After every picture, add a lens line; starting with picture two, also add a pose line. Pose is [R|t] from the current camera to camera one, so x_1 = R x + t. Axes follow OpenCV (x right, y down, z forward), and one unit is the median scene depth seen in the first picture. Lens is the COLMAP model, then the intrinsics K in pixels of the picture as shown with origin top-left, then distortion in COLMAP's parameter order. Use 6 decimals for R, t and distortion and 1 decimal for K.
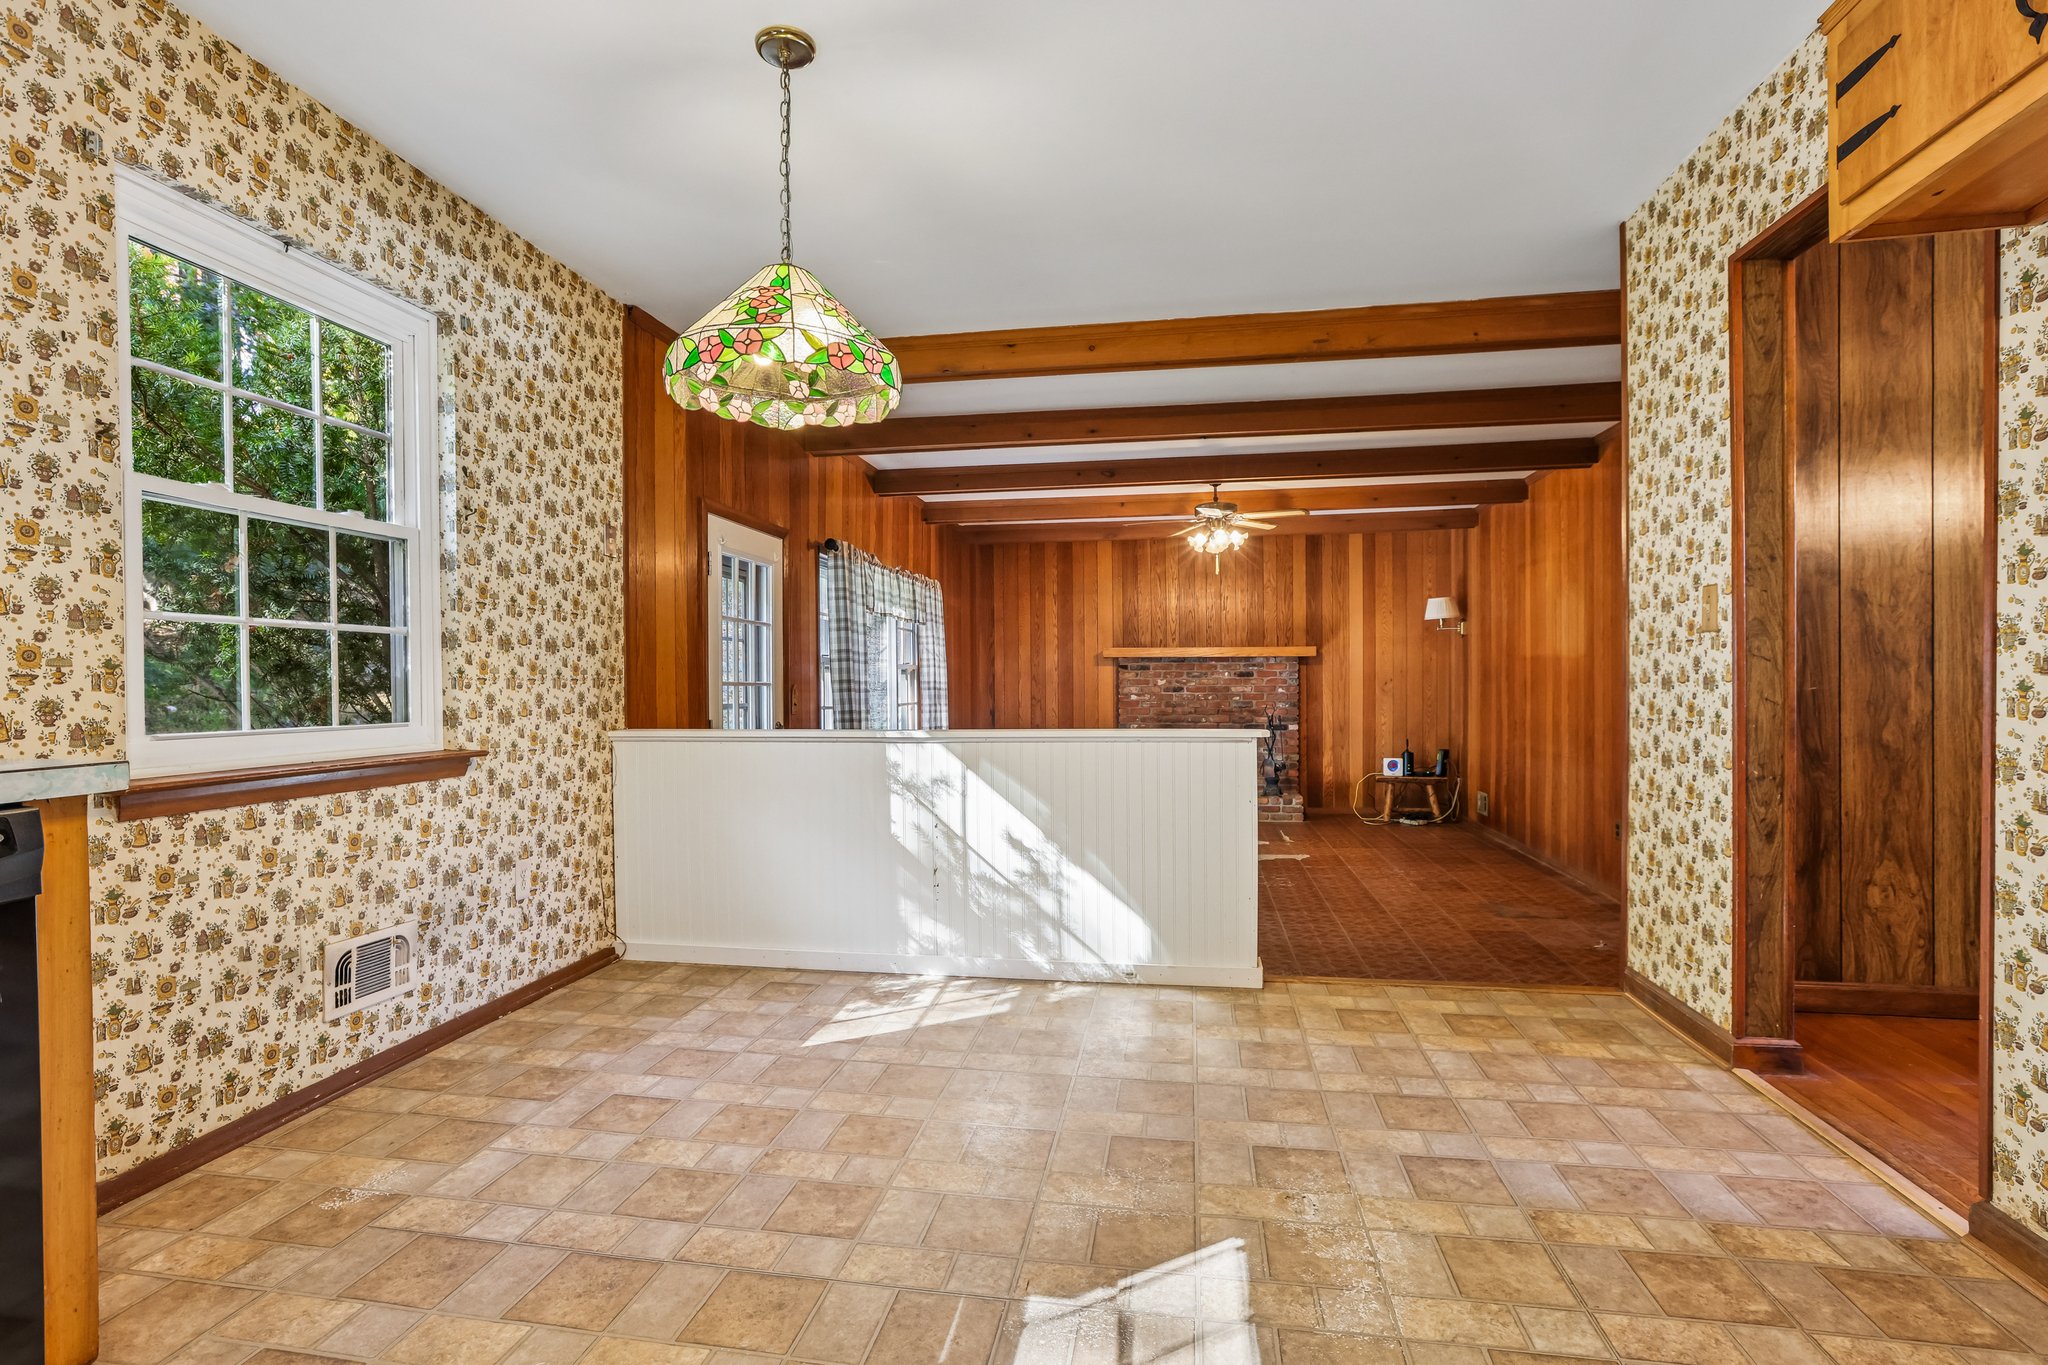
lens RADIAL K [[953.8, 0, 1029.0], [0, 953.8, 693.1], [0, 0, 1]] dist [-0.035508, 0.018030]
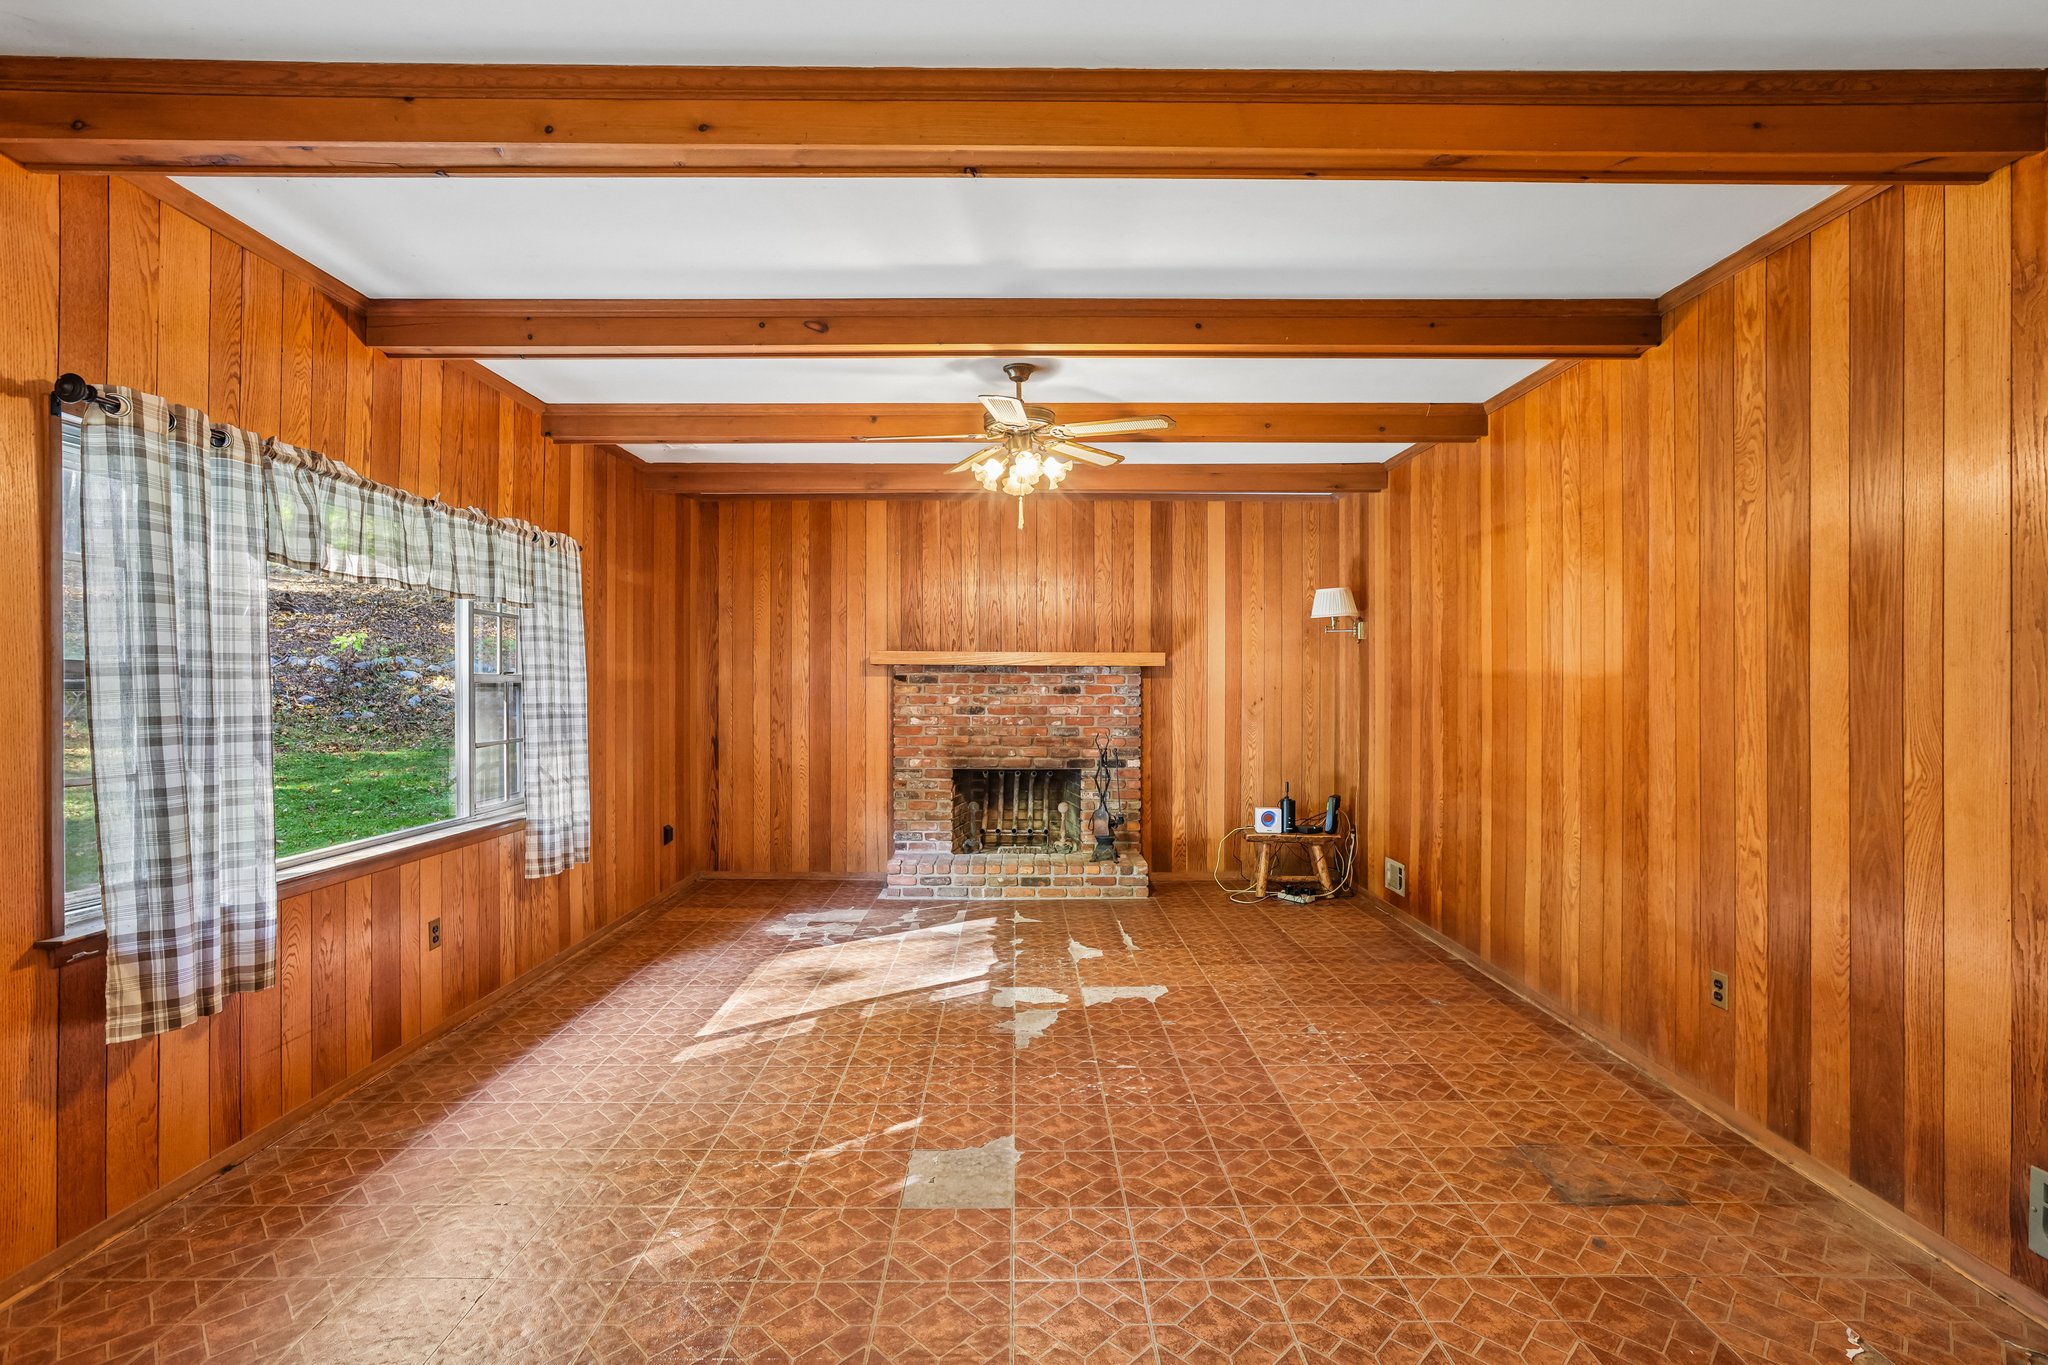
lens RADIAL K [[905.8, 0, 1052.5], [0, 905.8, 680.3], [0, 0, 1]] dist [0.001496, 0.000587]
pose [[0.979951, 0.007640, 0.199092, 0.079799], [-0.004649, 0.999869, -0.015491, -0.016828], [-0.199184, 0.014255, 0.979858, 0.337328]]
